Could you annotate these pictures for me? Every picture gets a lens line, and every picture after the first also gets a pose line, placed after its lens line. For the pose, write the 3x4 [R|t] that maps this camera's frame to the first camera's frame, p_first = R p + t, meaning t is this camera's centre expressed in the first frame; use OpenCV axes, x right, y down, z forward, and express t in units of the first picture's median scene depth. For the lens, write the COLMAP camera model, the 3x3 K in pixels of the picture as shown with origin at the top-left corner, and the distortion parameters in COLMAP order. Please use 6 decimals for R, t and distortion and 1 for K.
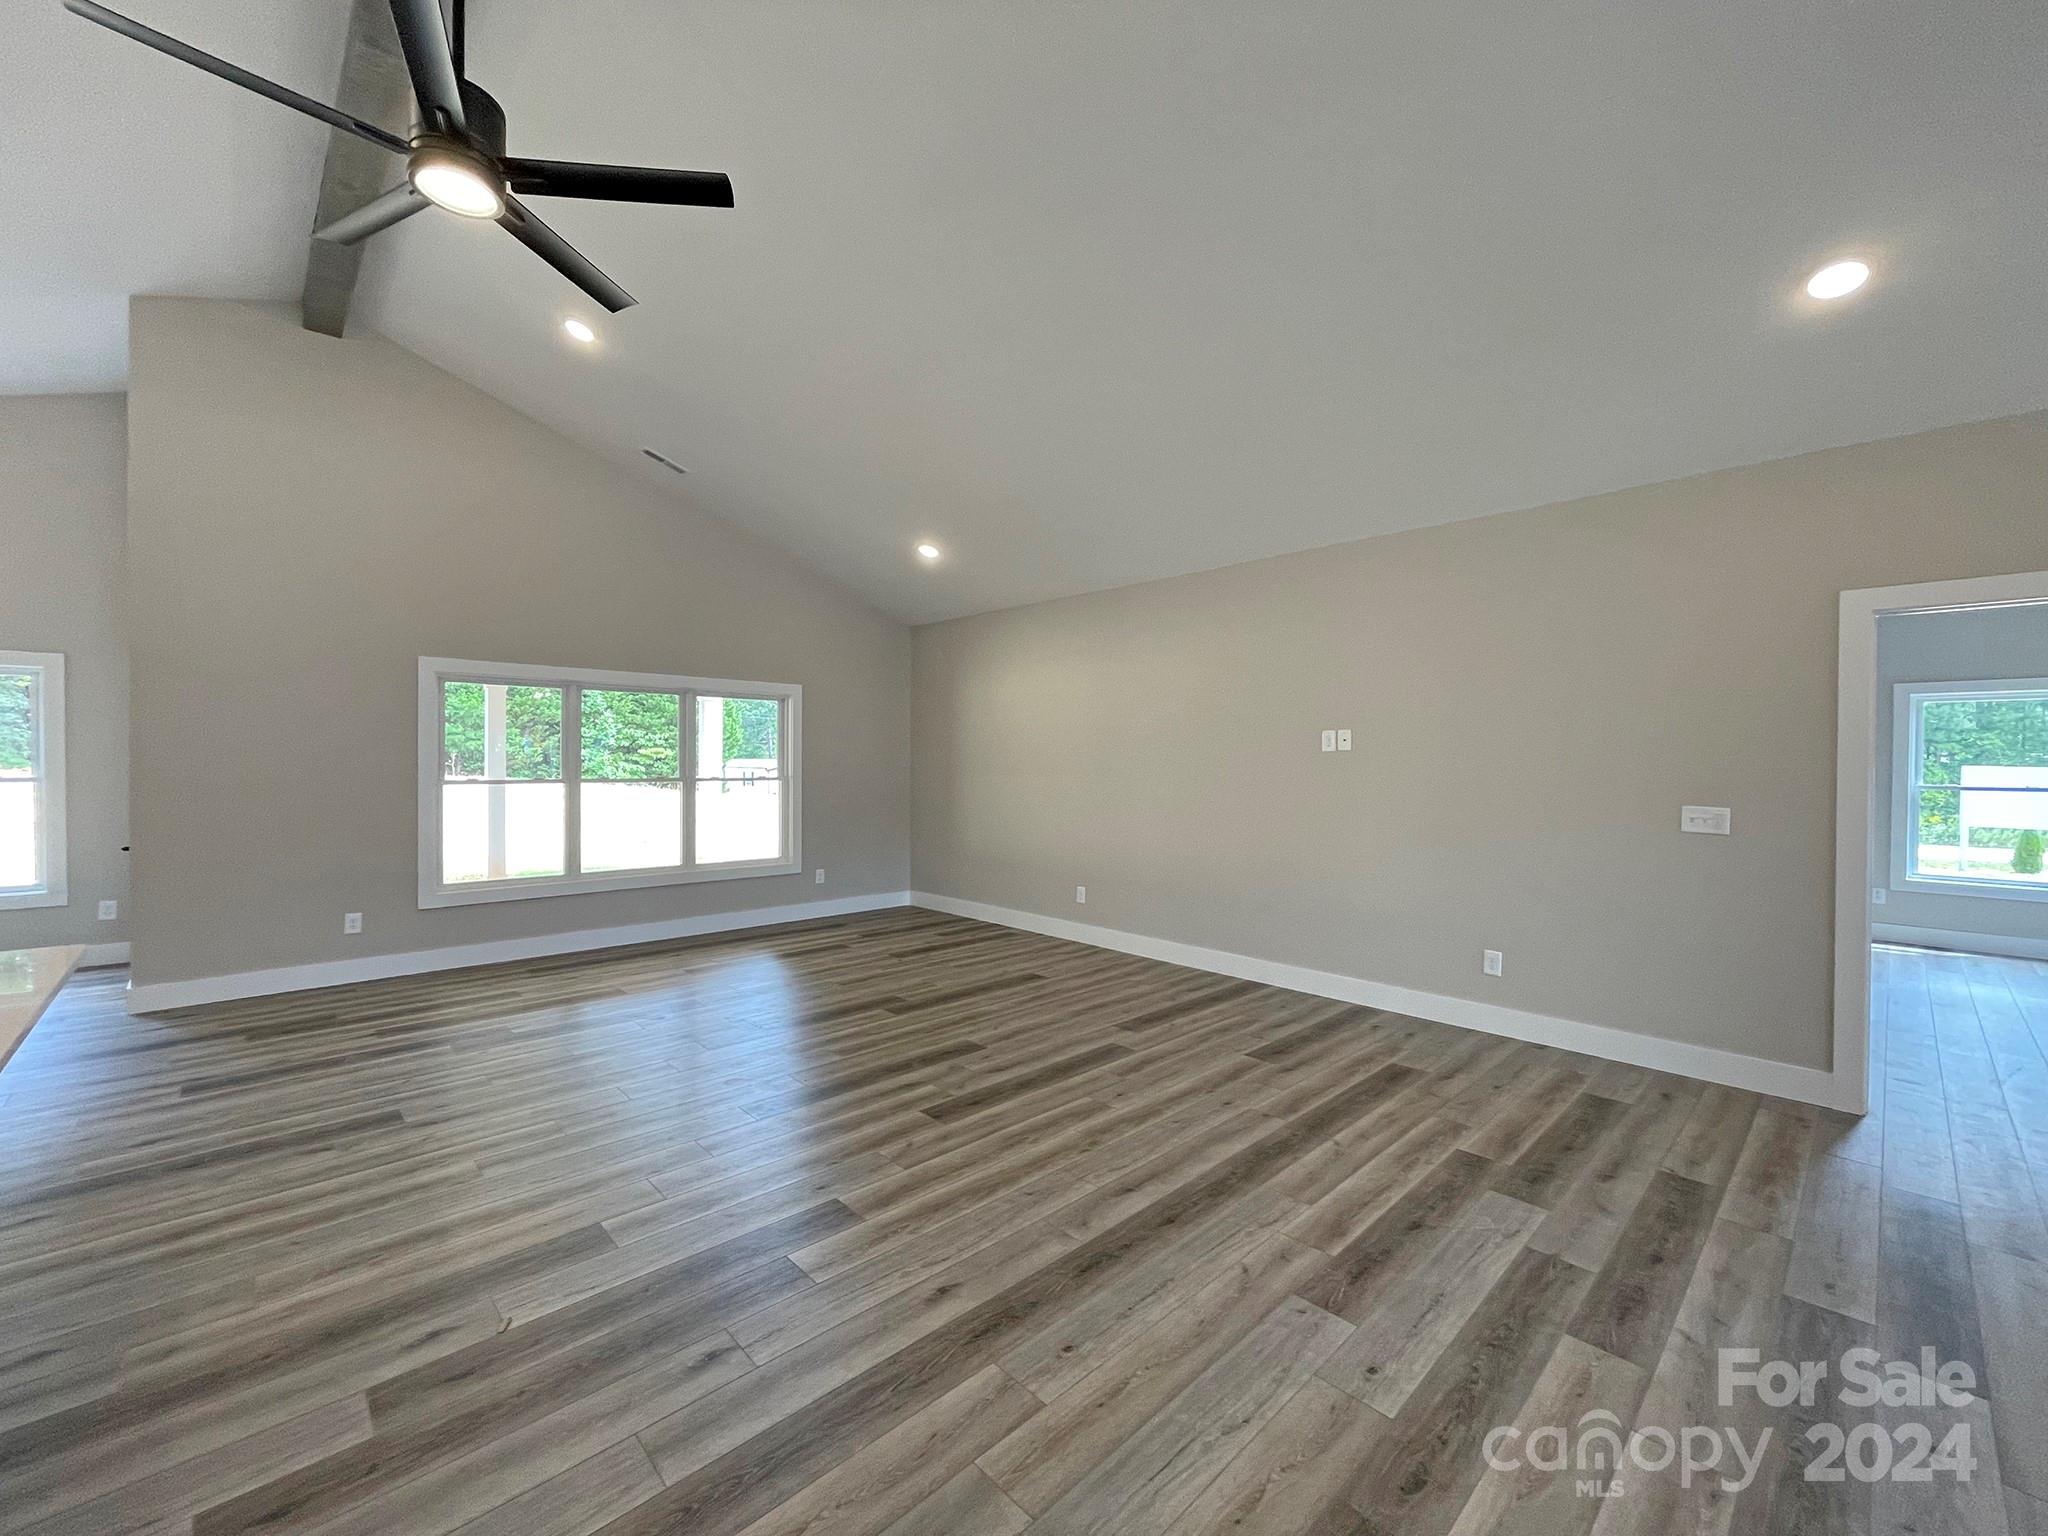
lens RADIAL K [[828.4, 0, 1024.0], [0, 828.4, 768.0], [0, 0, 1]] dist [-0.002718, -0.000090]
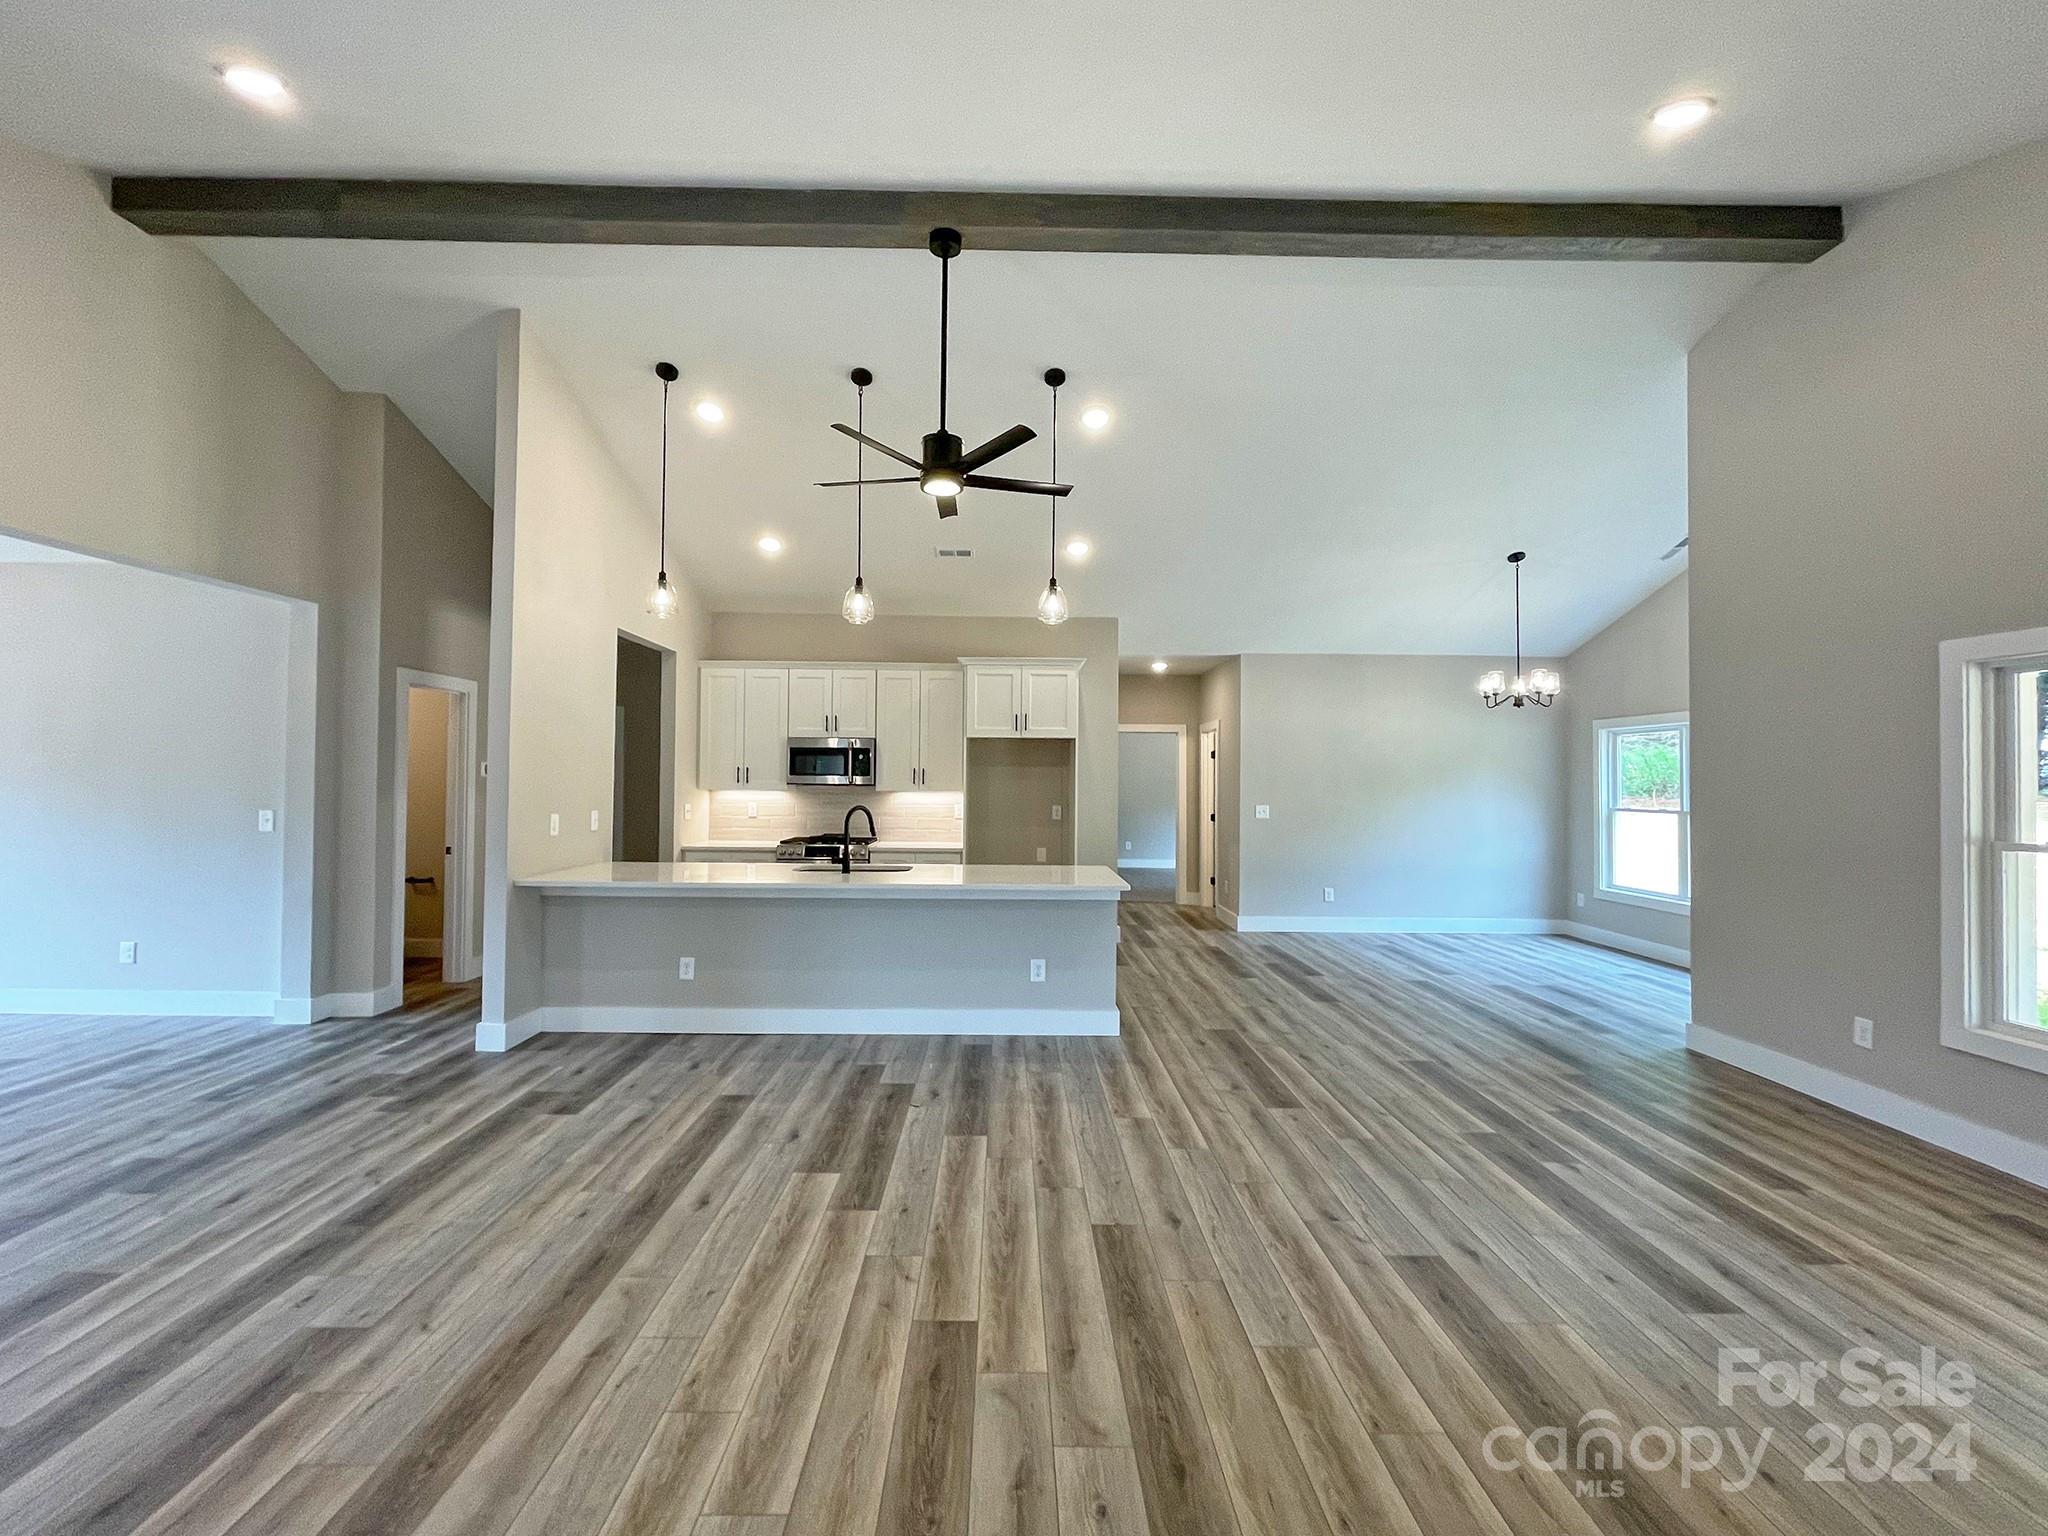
lens RADIAL K [[874.1, 0, 996.0], [0, 874.1, 760.1], [0, 0, 1]] dist [-0.000636, -0.000102]
pose [[-0.700195, -0.027770, -0.713412, 0.380798], [-0.022555, 0.999605, -0.016773, -0.024711], [0.713595, 0.004347, -0.700545, 1.520957]]
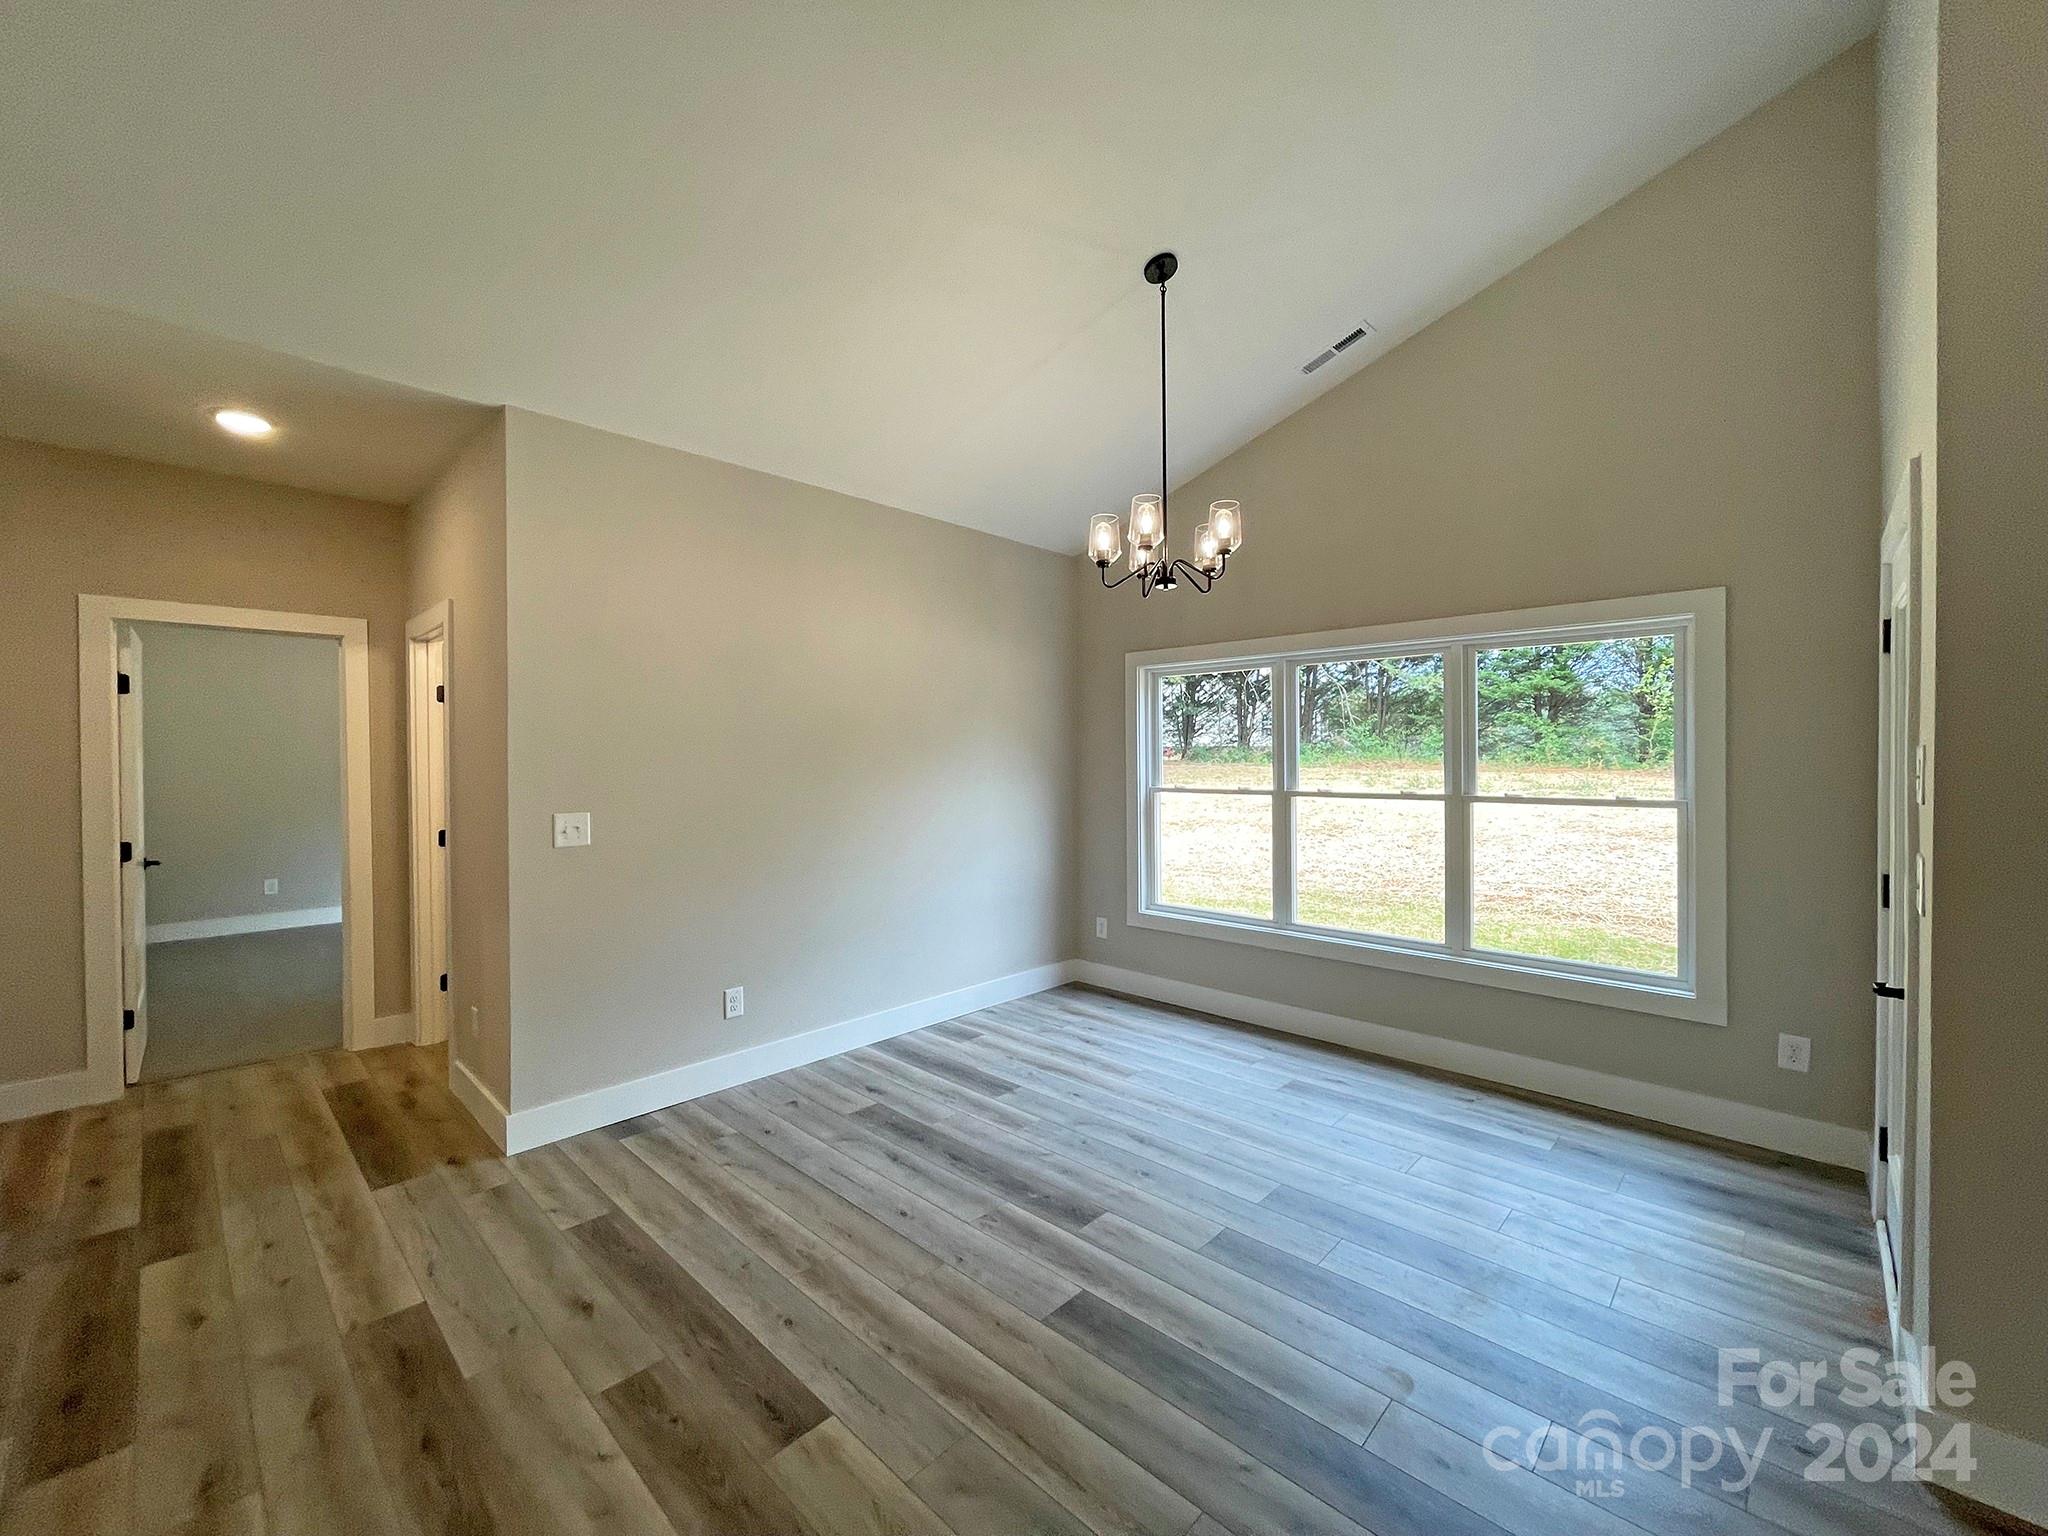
lens RADIAL K [[814.2, 0, 1024.0], [0, 814.2, 768.0], [0, 0, 1]] dist [-0.002220, -0.000107]
pose [[0.044537, 0.007870, -0.998977, -1.000994], [-0.008794, 0.999933, 0.007485, -0.015975], [0.998969, 0.008452, 0.044603, 0.780166]]
